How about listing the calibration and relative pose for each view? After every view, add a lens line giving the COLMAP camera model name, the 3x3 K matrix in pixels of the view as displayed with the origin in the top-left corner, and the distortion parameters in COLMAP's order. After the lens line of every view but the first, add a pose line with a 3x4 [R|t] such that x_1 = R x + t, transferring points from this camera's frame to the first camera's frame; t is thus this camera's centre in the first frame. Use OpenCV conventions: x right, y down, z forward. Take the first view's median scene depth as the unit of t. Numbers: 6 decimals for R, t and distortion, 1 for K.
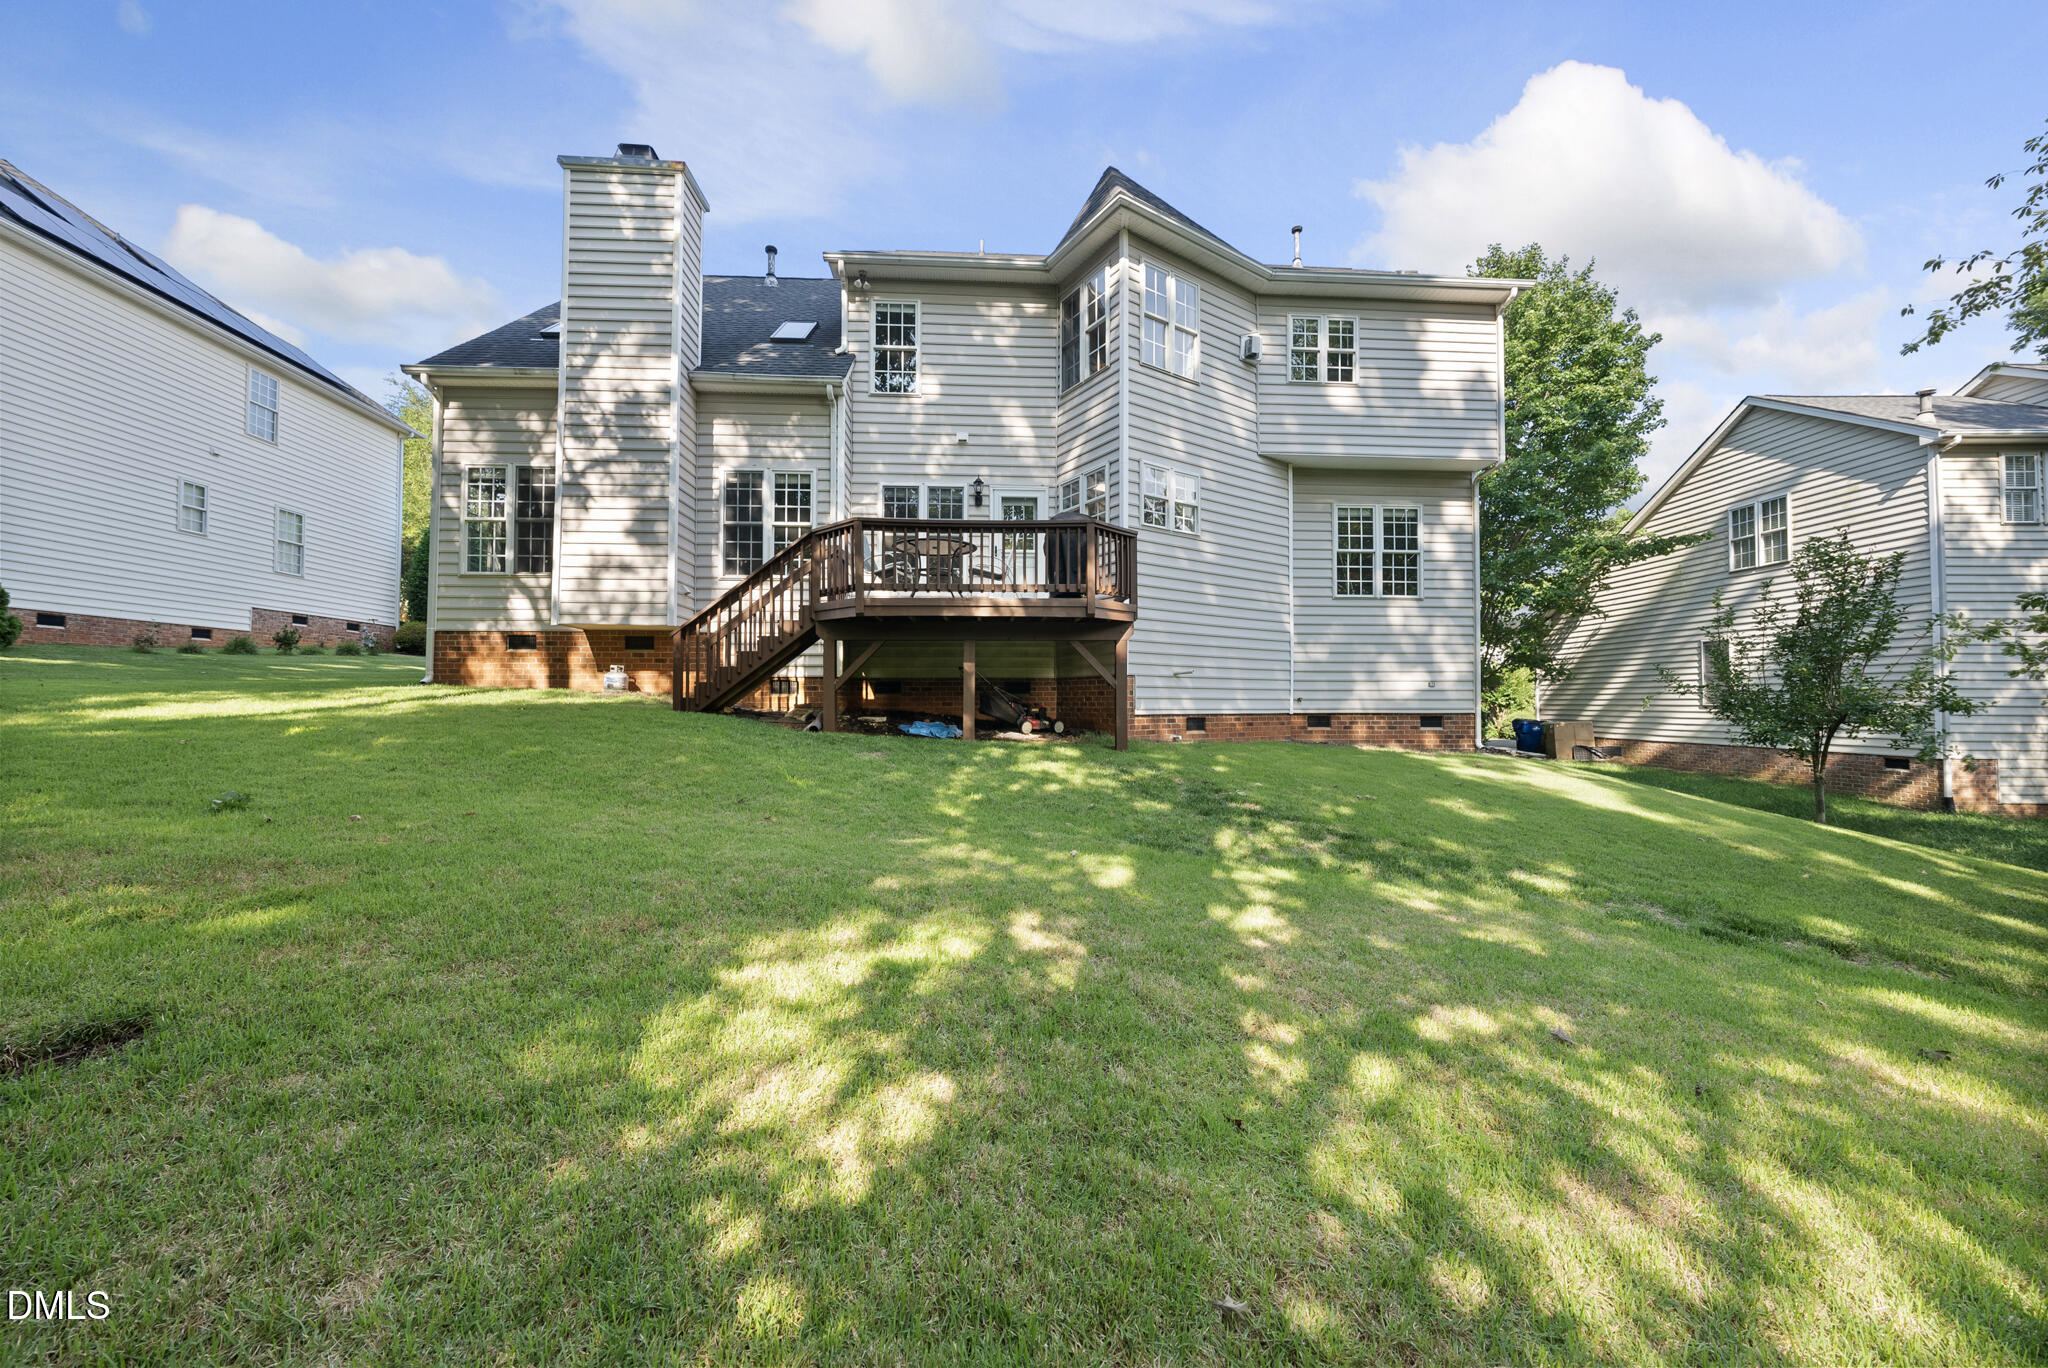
lens RADIAL K [[704.1, 0, 1024.7], [0, 704.1, 690.1], [0, 0, 1]] dist [-0.001638, -0.000075]
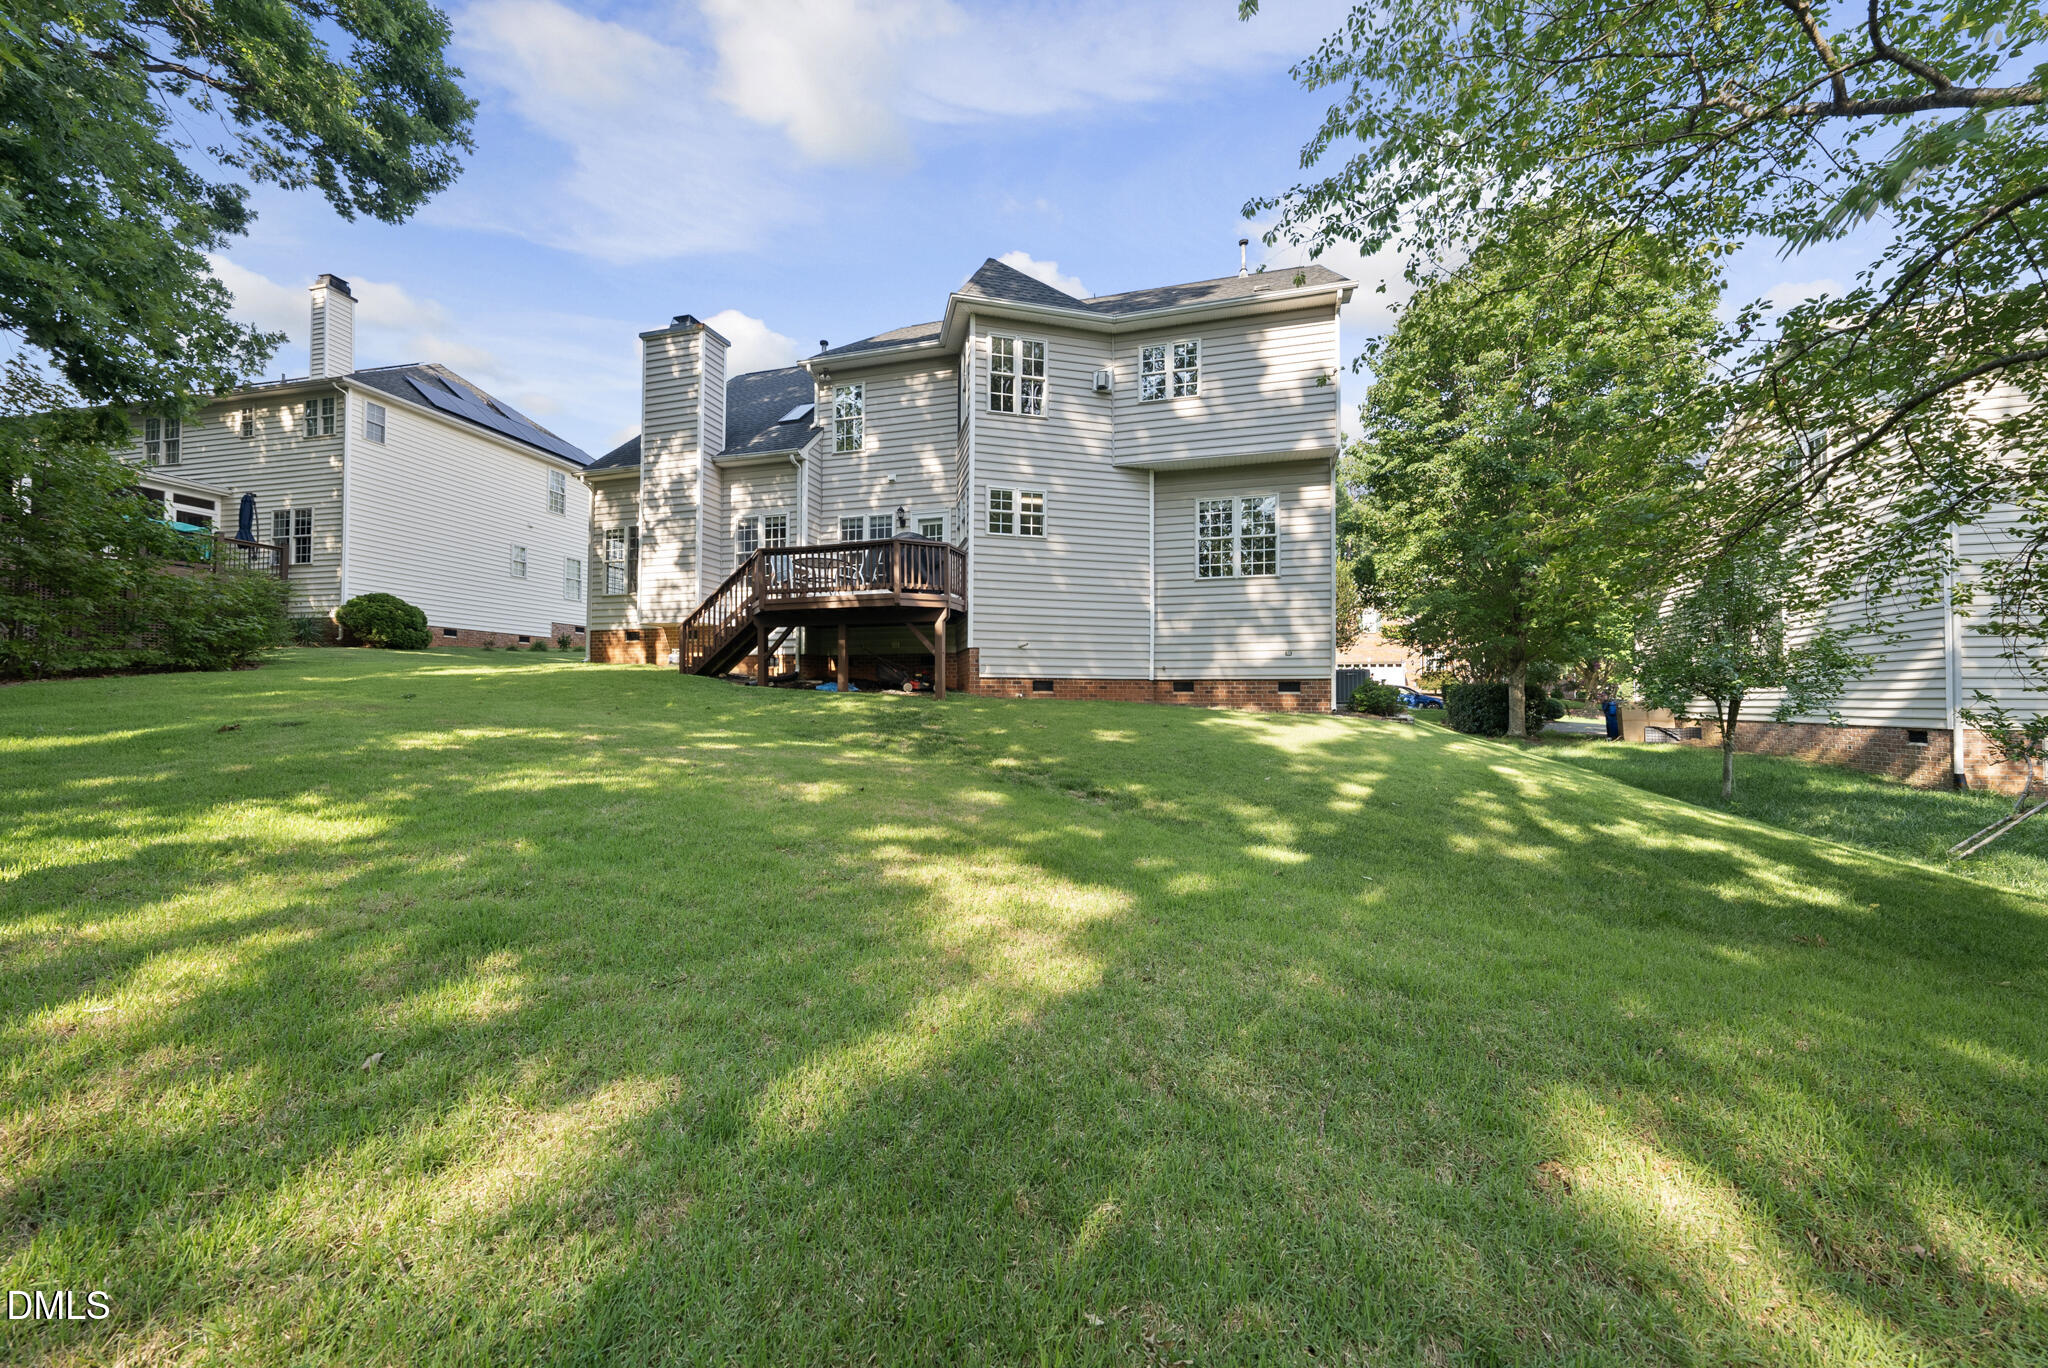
lens RADIAL K [[704.1, 0, 1024.7], [0, 704.1, 690.1], [0, 0, 1]] dist [-0.001638, -0.000075]
pose [[0.945214, -0.003094, -0.326438, 0.600410], [0.004417, 0.999985, 0.003311, 0.049343], [0.326423, -0.004571, 0.945213, -0.208919]]
